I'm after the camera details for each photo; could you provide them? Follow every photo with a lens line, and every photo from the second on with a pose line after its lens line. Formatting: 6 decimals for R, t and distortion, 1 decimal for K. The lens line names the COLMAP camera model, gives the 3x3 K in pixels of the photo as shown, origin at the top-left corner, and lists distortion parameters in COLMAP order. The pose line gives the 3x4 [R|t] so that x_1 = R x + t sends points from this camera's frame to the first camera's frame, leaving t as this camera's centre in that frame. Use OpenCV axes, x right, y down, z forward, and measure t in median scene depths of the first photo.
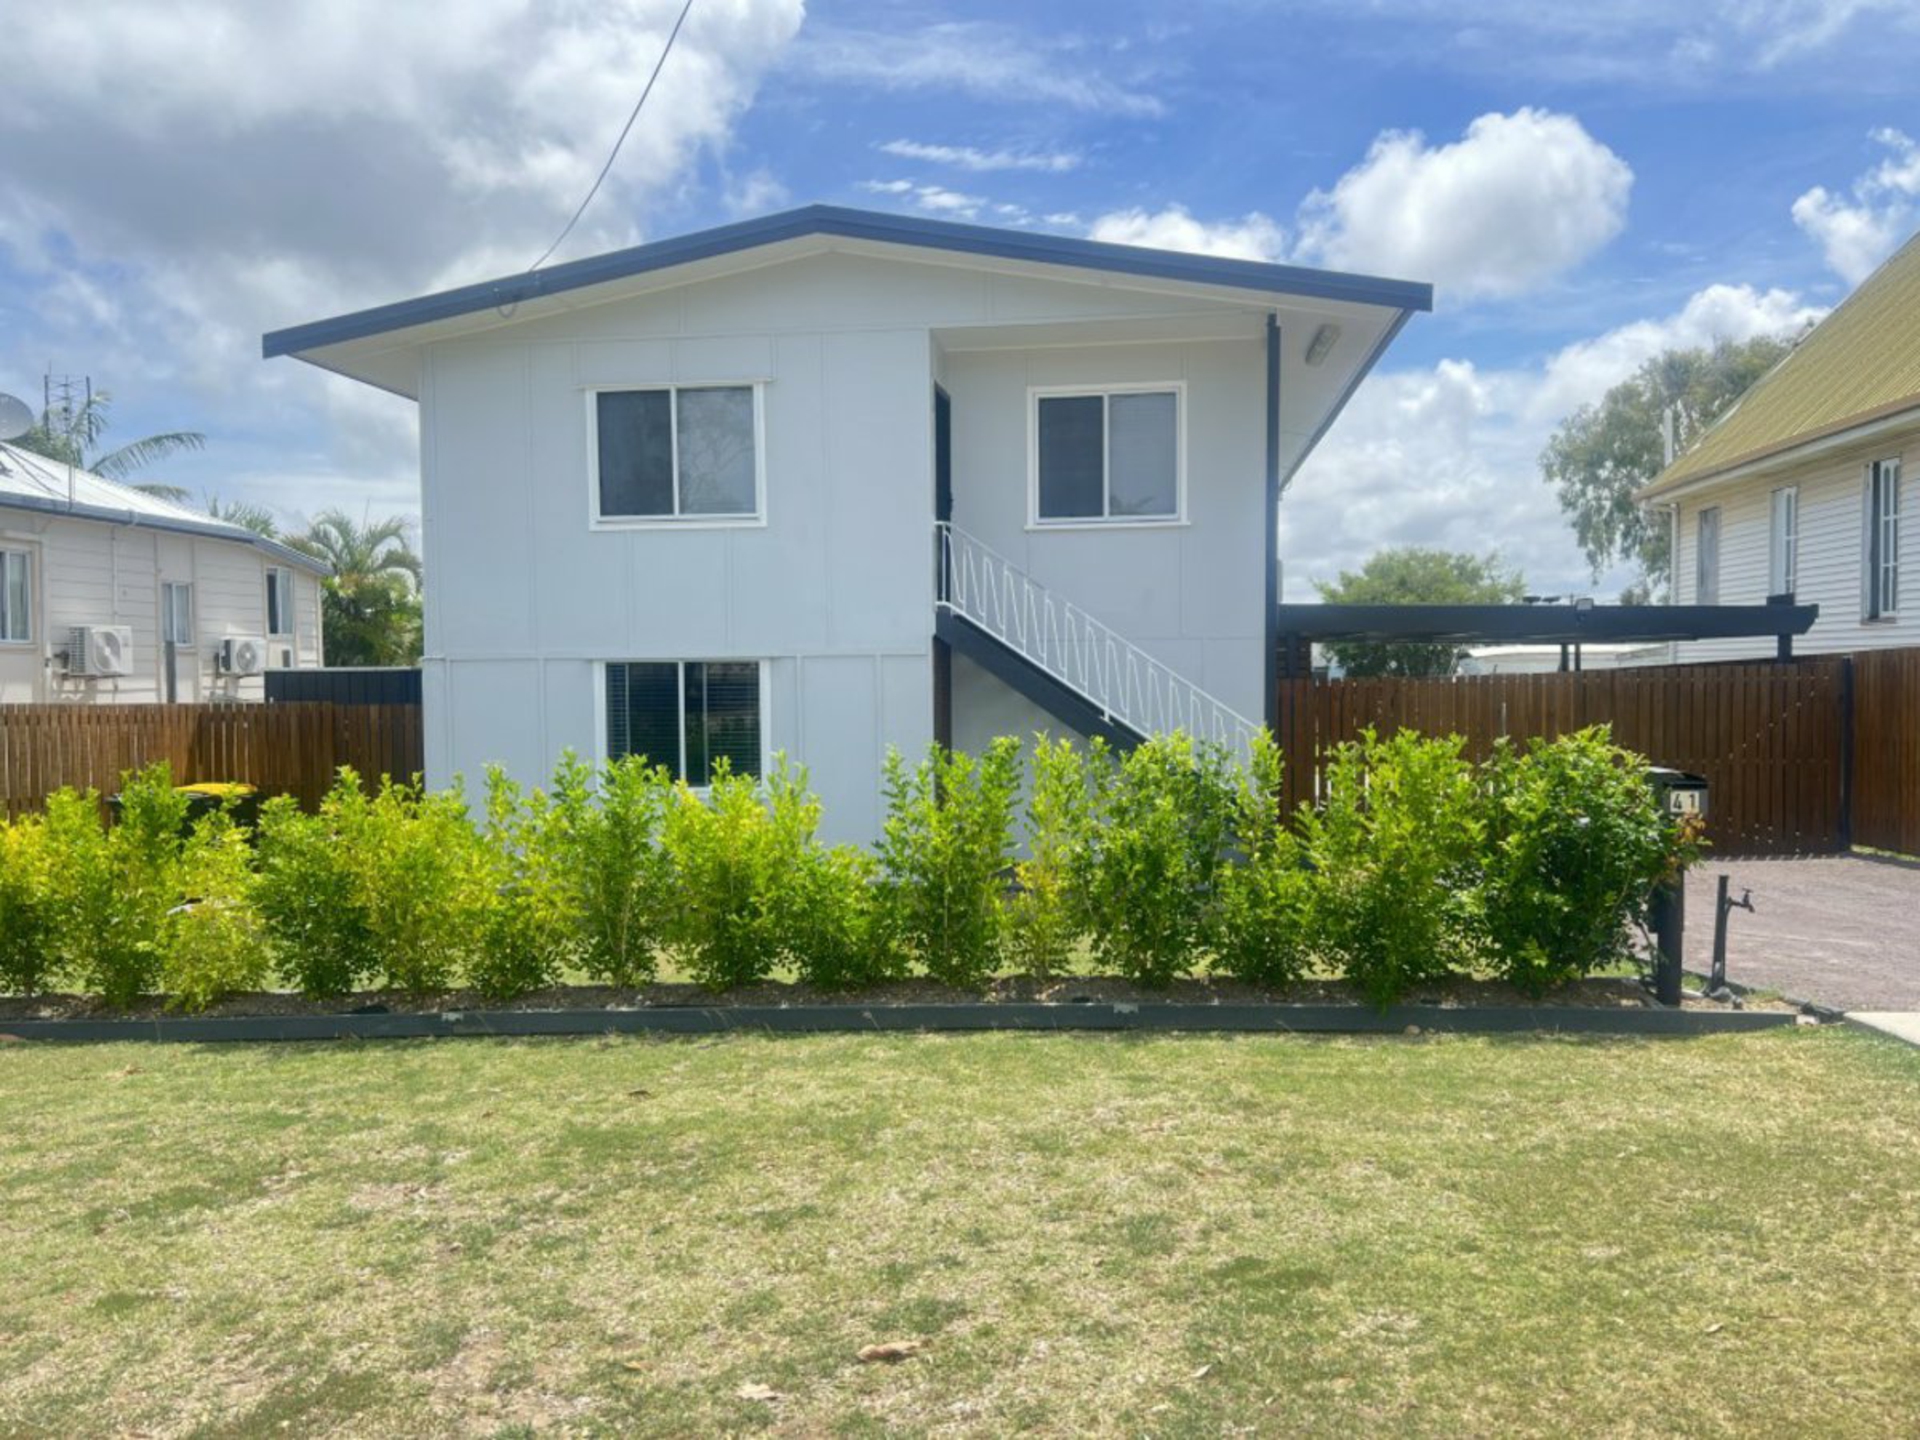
lens RADIAL K [[1445.5, 0, 968.8], [0, 1445.5, 725.4], [0, 0, 1]] dist [0.031697, -0.017022]
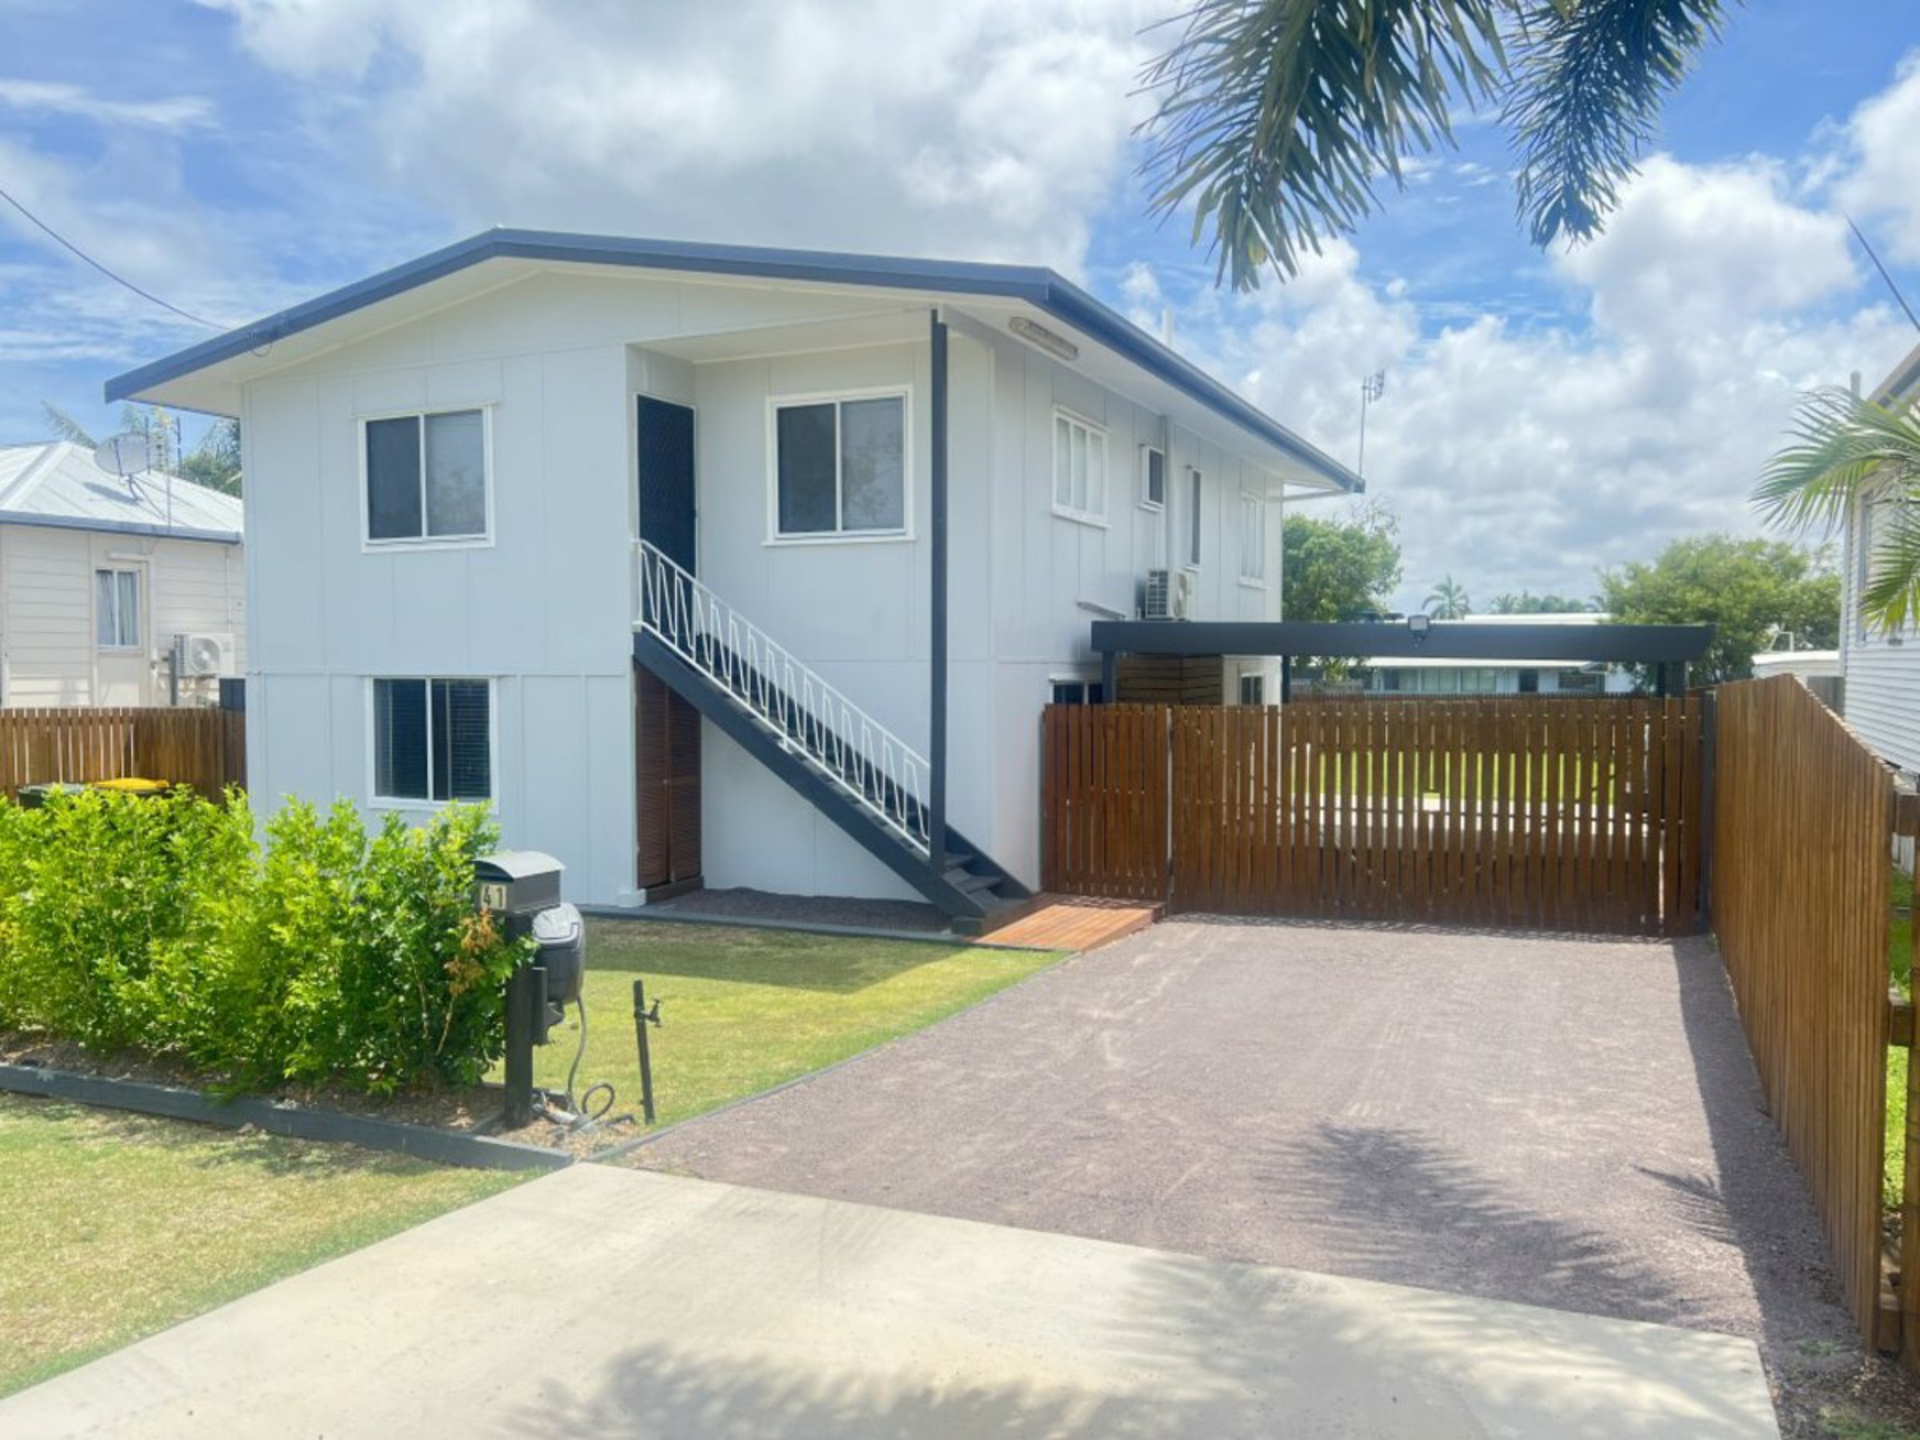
lens RADIAL K [[1445.5, 0, 960.7], [0, 1445.5, 717.1], [0, 0, 1]] dist [0.031697, -0.017022]
pose [[0.953681, 0.021830, -0.300026, 0.458924], [-0.021827, 0.999756, 0.003361, -0.027602], [0.300026, 0.003343, 0.953925, 0.123020]]
